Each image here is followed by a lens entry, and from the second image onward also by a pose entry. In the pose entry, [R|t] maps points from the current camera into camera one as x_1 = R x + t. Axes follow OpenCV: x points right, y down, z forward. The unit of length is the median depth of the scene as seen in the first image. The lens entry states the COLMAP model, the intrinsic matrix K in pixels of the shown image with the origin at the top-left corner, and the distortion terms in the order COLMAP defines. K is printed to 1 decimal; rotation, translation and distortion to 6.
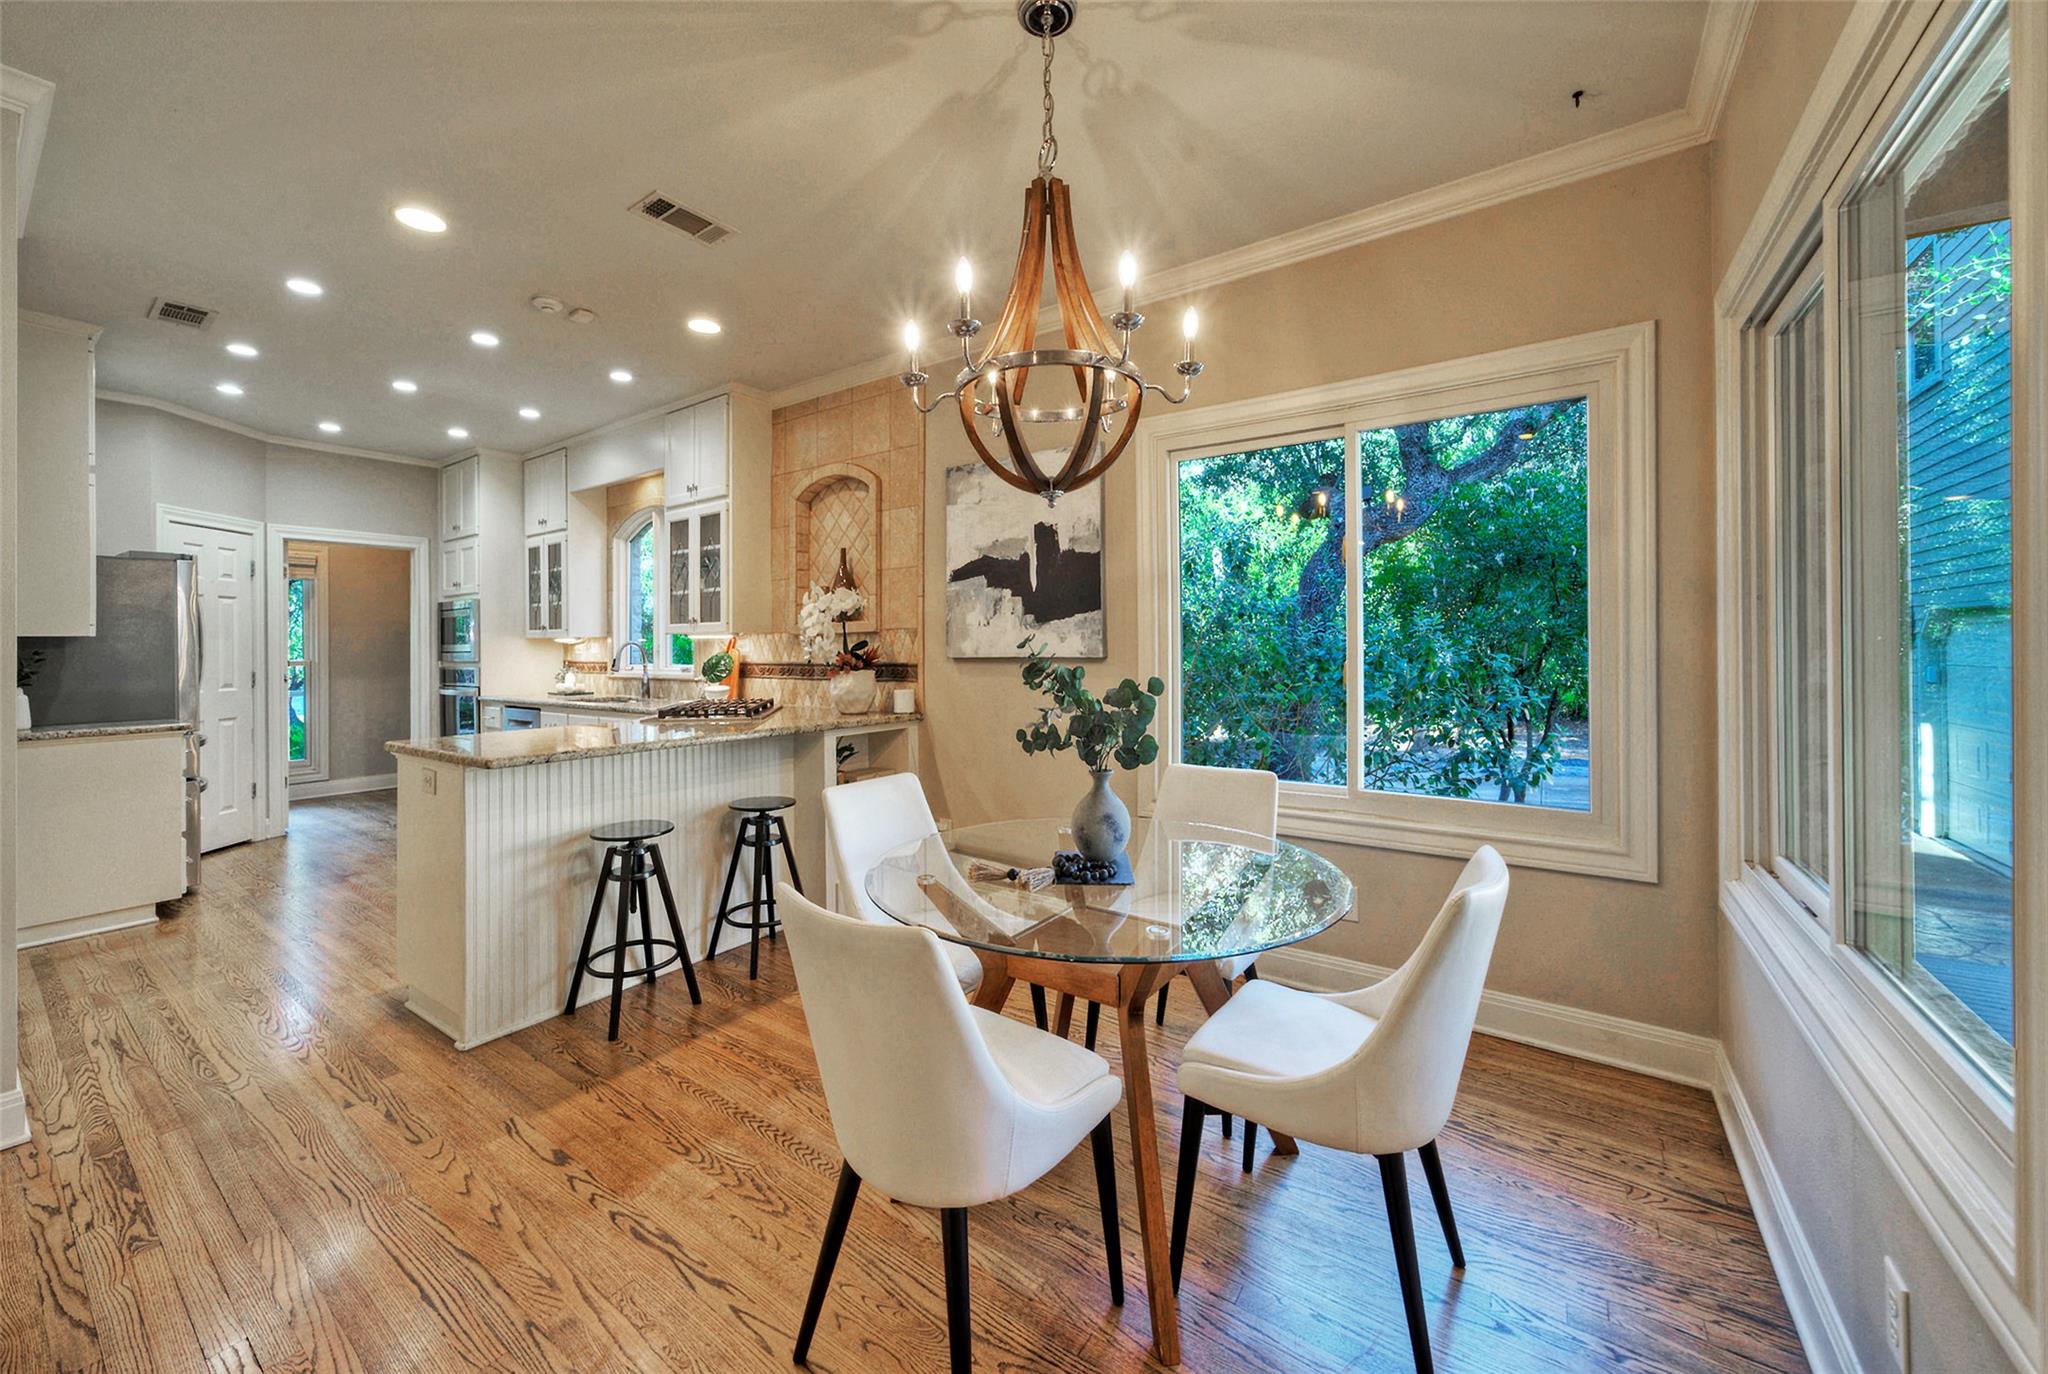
lens RADIAL K [[764.5, 0, 1015.4], [0, 764.5, 646.9], [0, 0, 1]] dist [-0.003817, 0.001009]
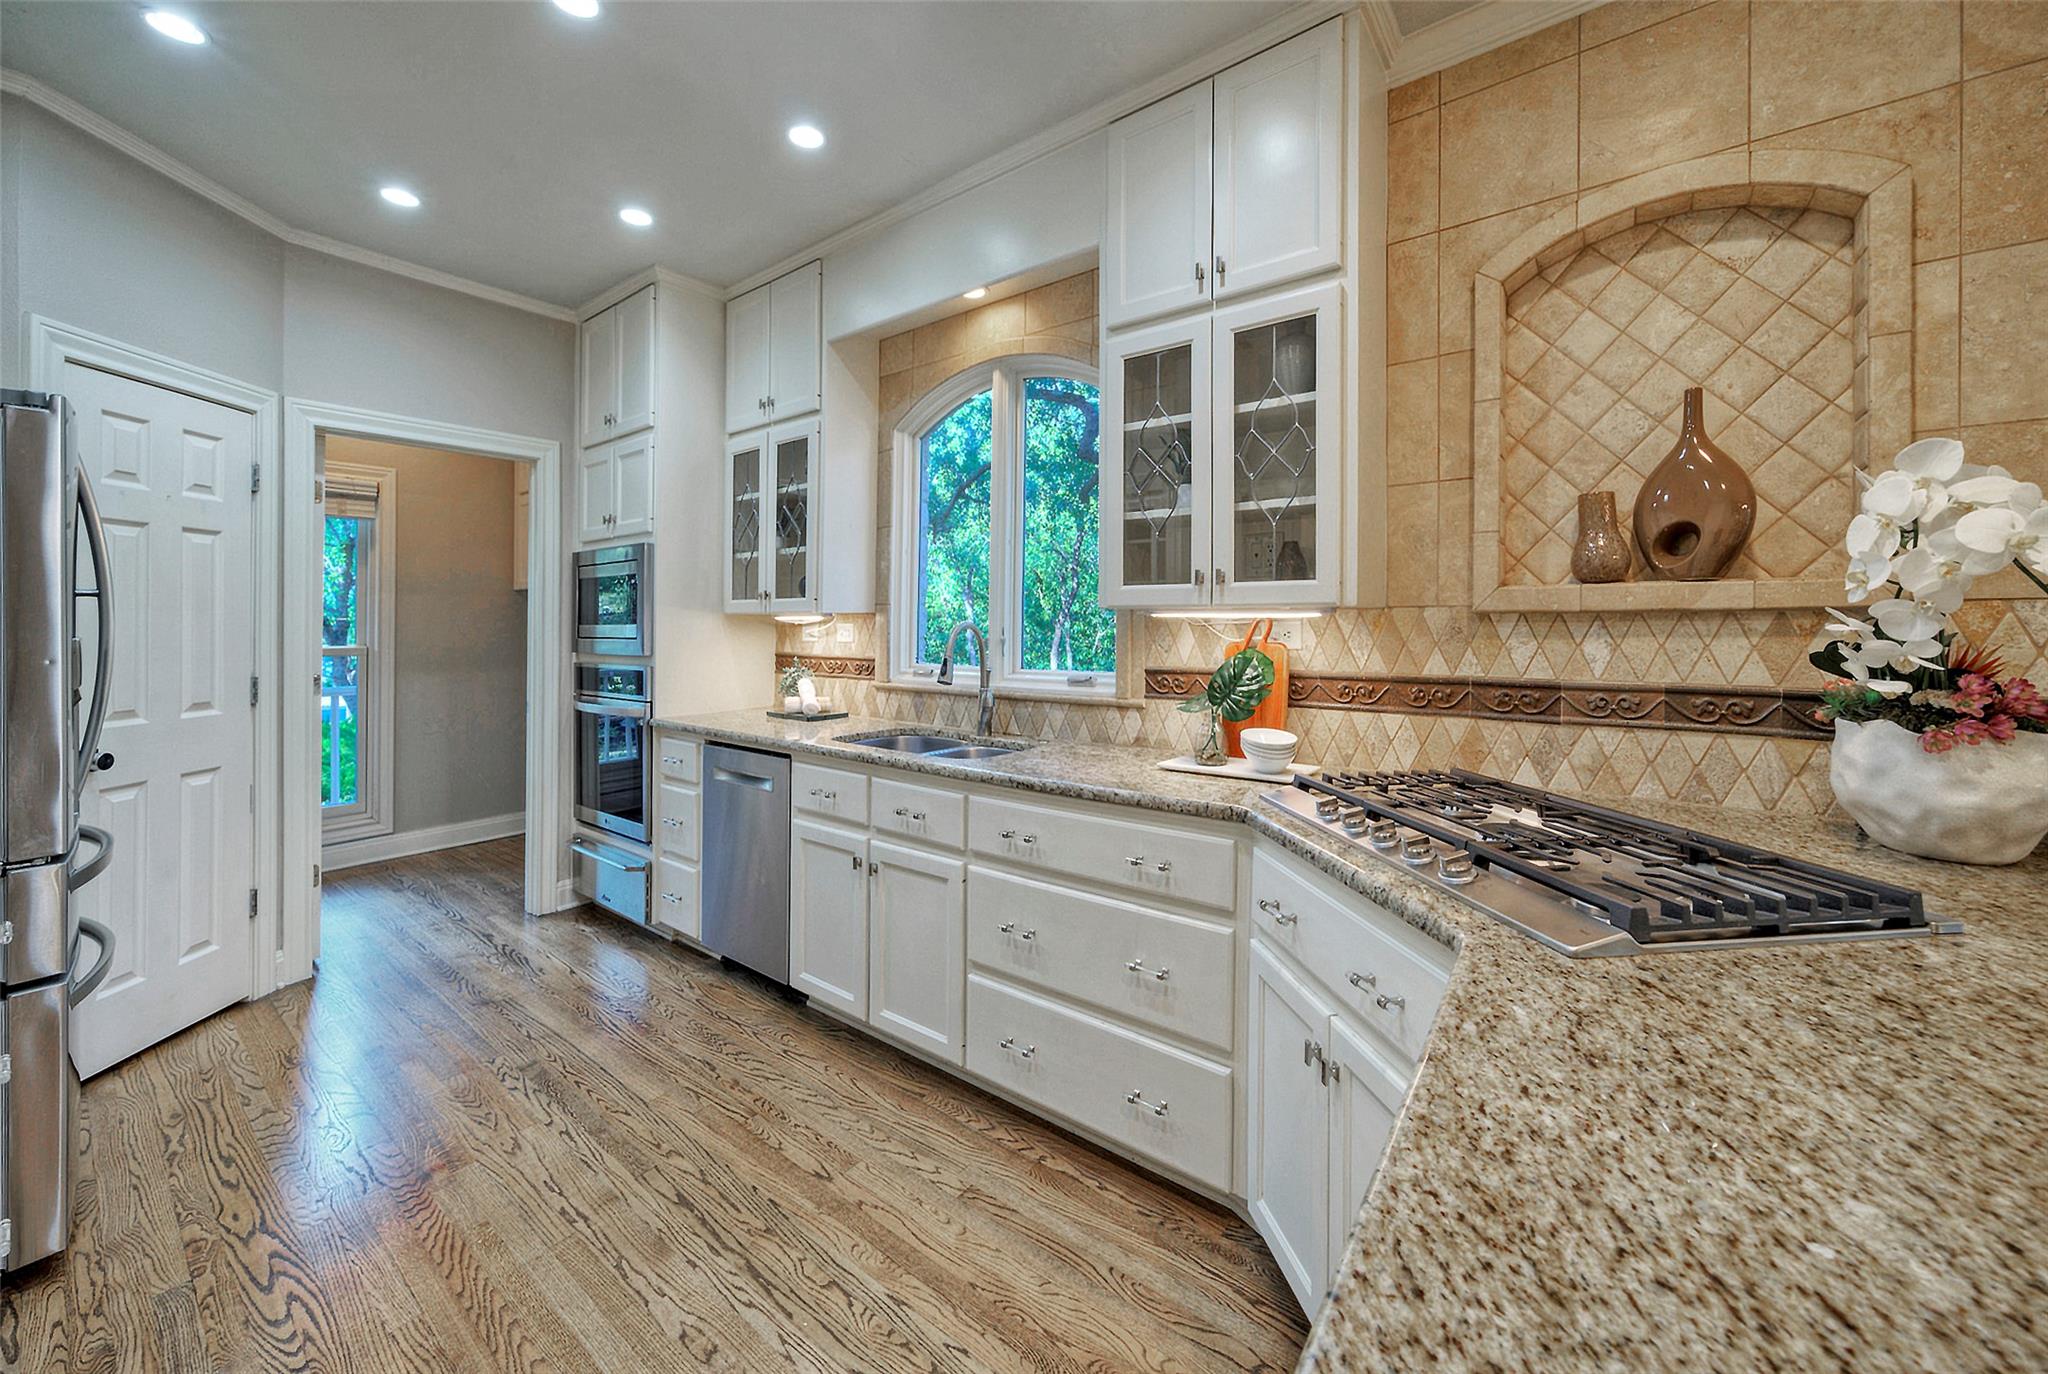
lens RADIAL K [[764.5, 0, 1001.0], [0, 764.5, 620.1], [0, 0, 1]] dist [-0.003817, 0.001009]
pose [[0.998475, 0.007206, -0.054733, -0.423651], [-0.007419, 0.999966, -0.003677, -0.006917], [0.054705, 0.004078, 0.998494, 0.465295]]
